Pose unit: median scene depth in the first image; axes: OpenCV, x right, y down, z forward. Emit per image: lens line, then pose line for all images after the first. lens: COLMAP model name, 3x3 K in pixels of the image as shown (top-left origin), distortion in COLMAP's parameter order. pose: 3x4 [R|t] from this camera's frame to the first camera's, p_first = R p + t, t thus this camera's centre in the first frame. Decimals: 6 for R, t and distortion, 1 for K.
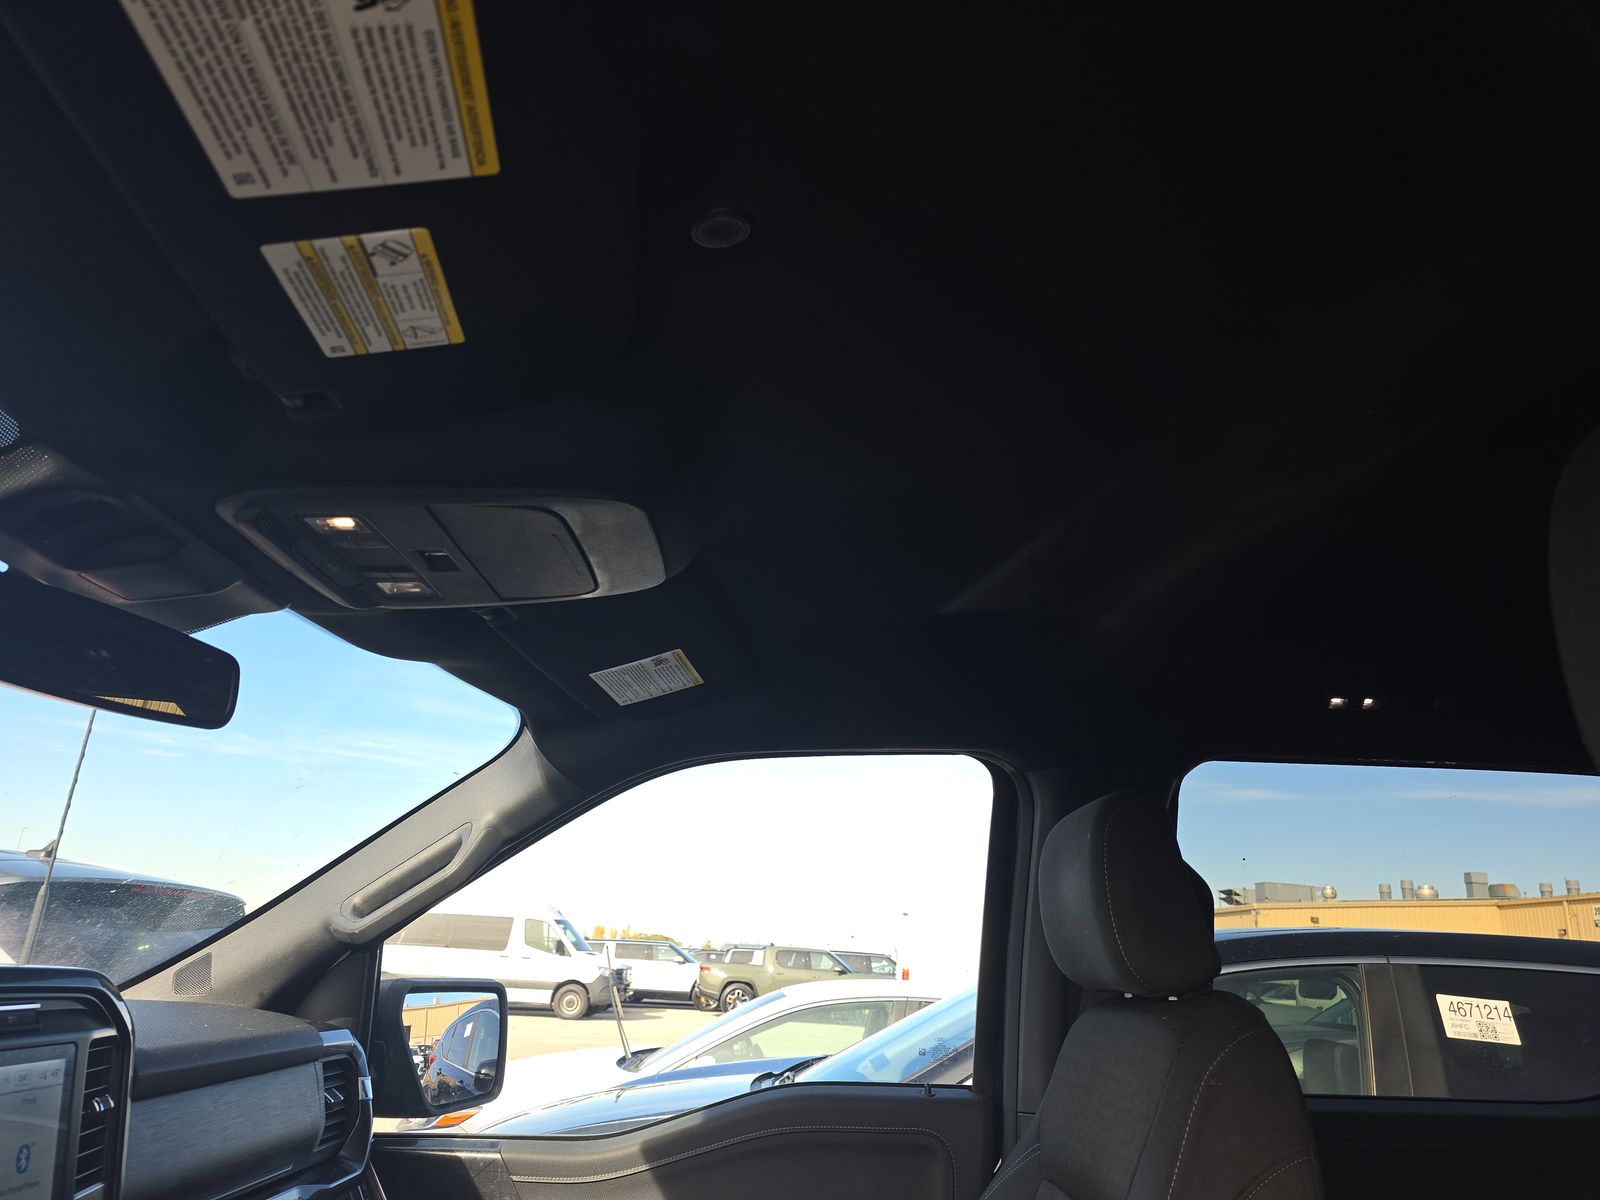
lens RADIAL K [[1094.3, 0, 804.0], [0, 1094.3, 603.2], [0, 0, 1]] dist [0.039749, -0.031983]
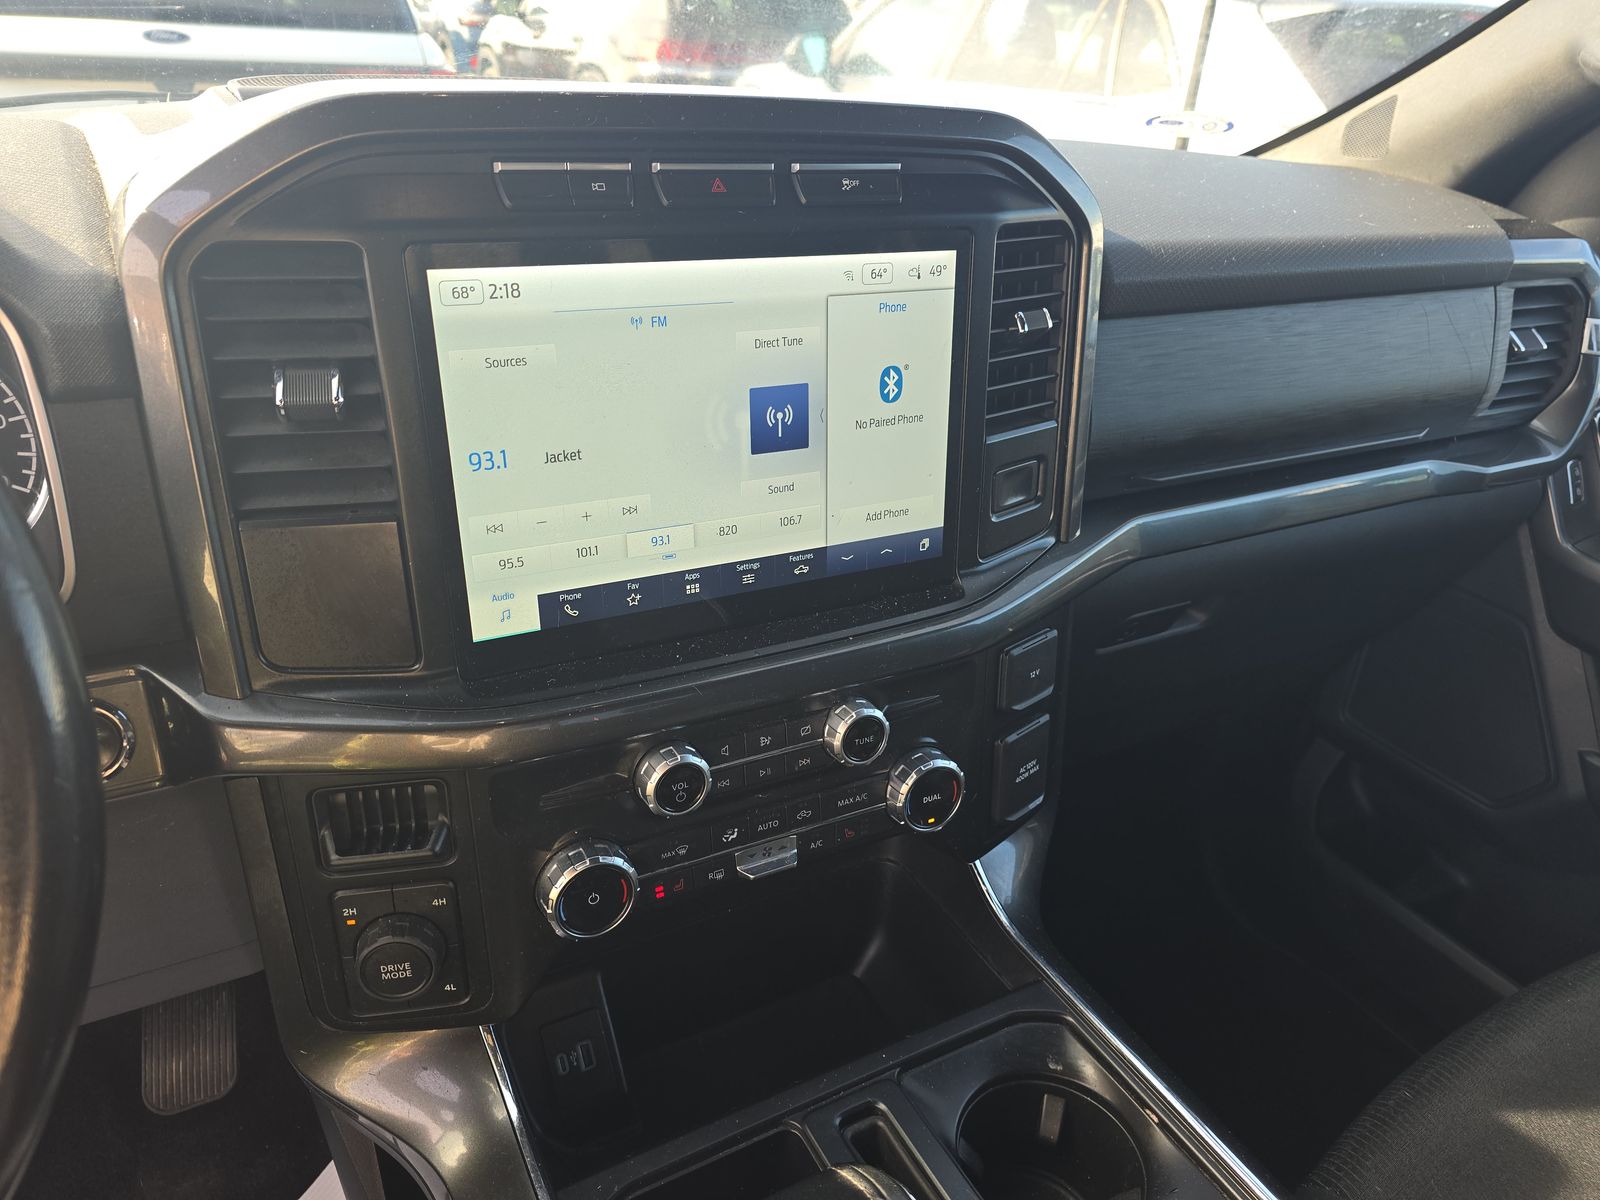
lens RADIAL K [[1094.3, 0, 799.5], [0, 1094.3, 604.8], [0, 0, 1]] dist [0.039749, -0.031983]
pose [[0.480702, 0.394579, -0.783092, -0.024086], [0.230430, 0.804813, 0.546973, 0.043027], [0.846066, -0.443379, 0.295953, 0.135881]]
